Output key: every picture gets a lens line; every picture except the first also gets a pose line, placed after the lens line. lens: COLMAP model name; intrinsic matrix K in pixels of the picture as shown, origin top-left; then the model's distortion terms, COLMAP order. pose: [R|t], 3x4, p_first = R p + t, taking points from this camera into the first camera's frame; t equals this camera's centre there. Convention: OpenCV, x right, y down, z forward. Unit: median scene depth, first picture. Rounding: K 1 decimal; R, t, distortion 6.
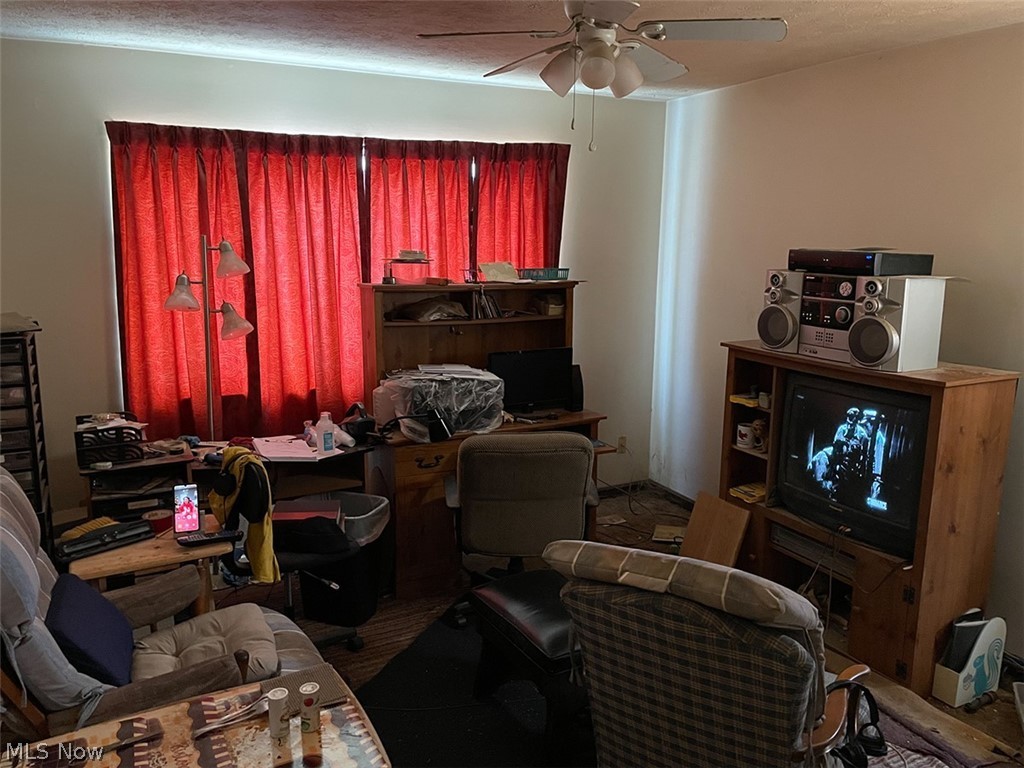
lens RADIAL K [[775.7, 0, 509.6], [0, 775.7, 382.2], [0, 0, 1]] dist [0.087247, -0.097169]
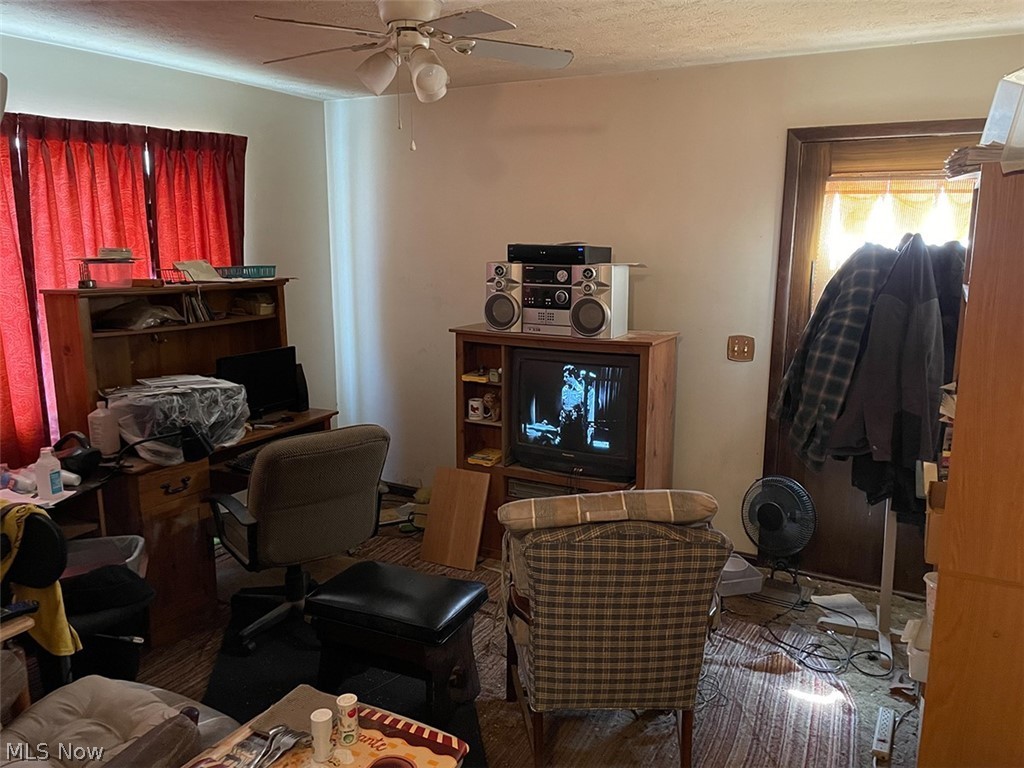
lens RADIAL K [[775.7, 0, 523.5], [0, 775.7, 379.2], [0, 0, 1]] dist [0.087247, -0.097169]
pose [[0.817659, -0.110914, 0.564918, -0.274489], [0.111638, 0.993187, 0.033414, -0.004628], [-0.564775, 0.035745, 0.824470, 0.031106]]
